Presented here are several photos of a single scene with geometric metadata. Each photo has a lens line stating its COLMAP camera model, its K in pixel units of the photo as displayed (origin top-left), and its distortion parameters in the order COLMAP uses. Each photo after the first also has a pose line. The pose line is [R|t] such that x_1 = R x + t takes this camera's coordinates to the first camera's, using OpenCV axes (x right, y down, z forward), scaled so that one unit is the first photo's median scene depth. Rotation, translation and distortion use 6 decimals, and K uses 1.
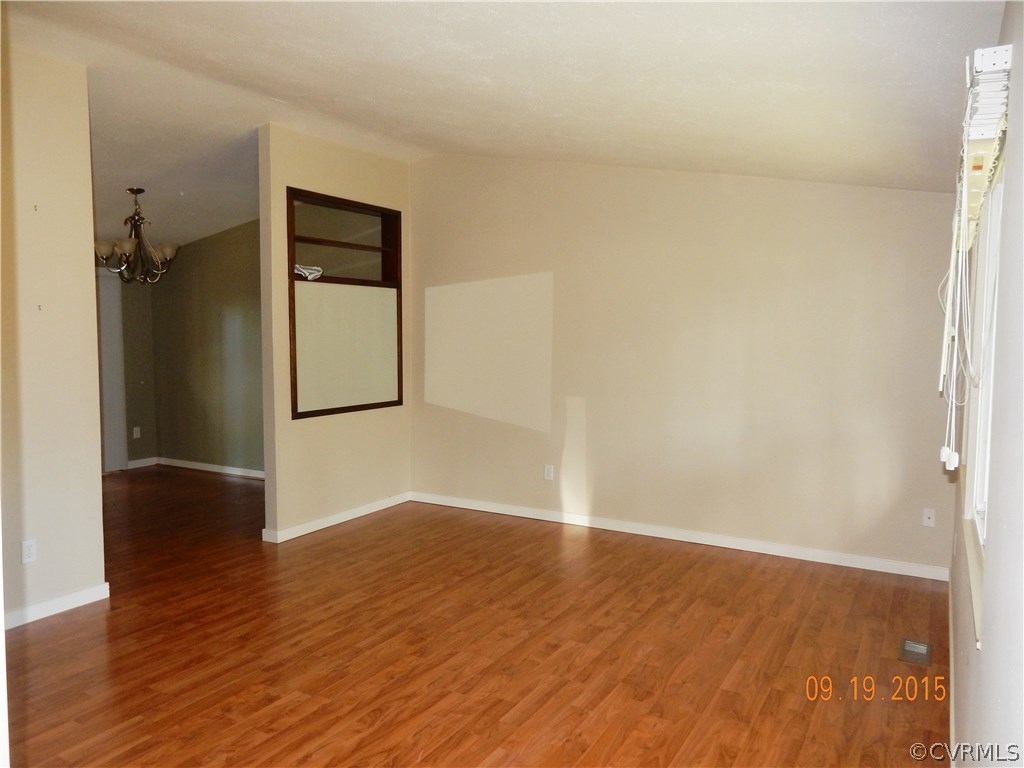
lens RADIAL K [[757.4, 0, 504.6], [0, 757.4, 385.7], [0, 0, 1]] dist [0.007285, -0.004991]
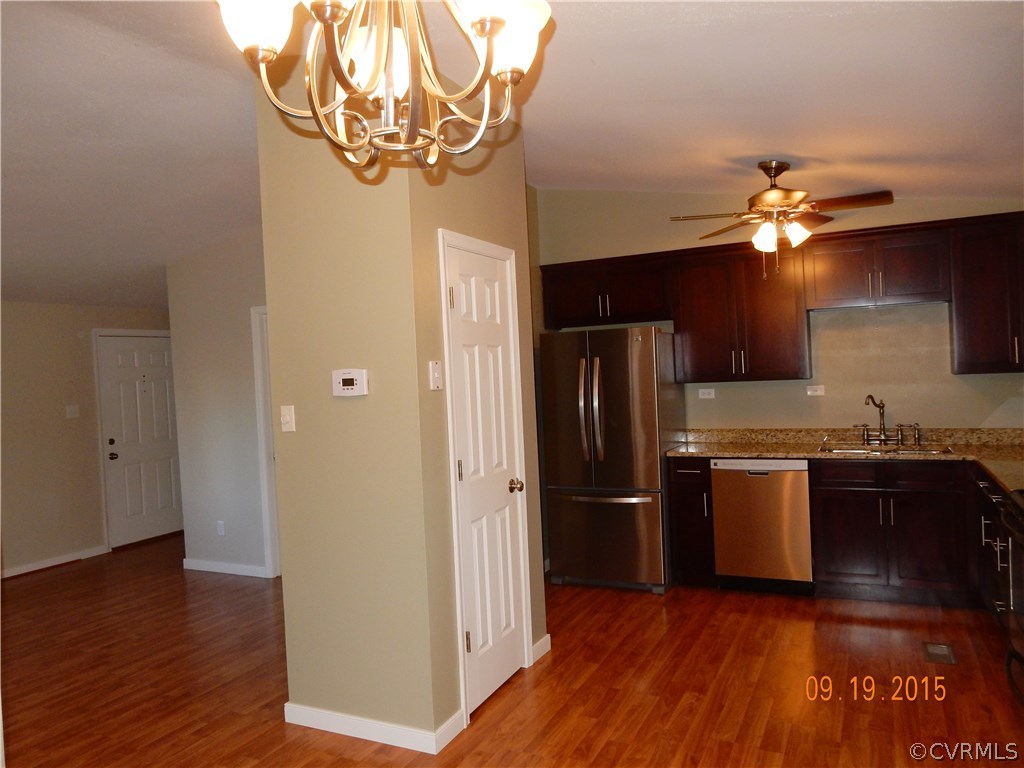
lens RADIAL K [[757.4, 0, 514.2], [0, 757.4, 381.8], [0, 0, 1]] dist [0.007285, -0.004991]
pose [[-0.995320, 0.056190, -0.078614, -0.754936], [0.048132, 0.993733, 0.100888, -0.152756], [0.083791, 0.096632, -0.991787, 1.864457]]
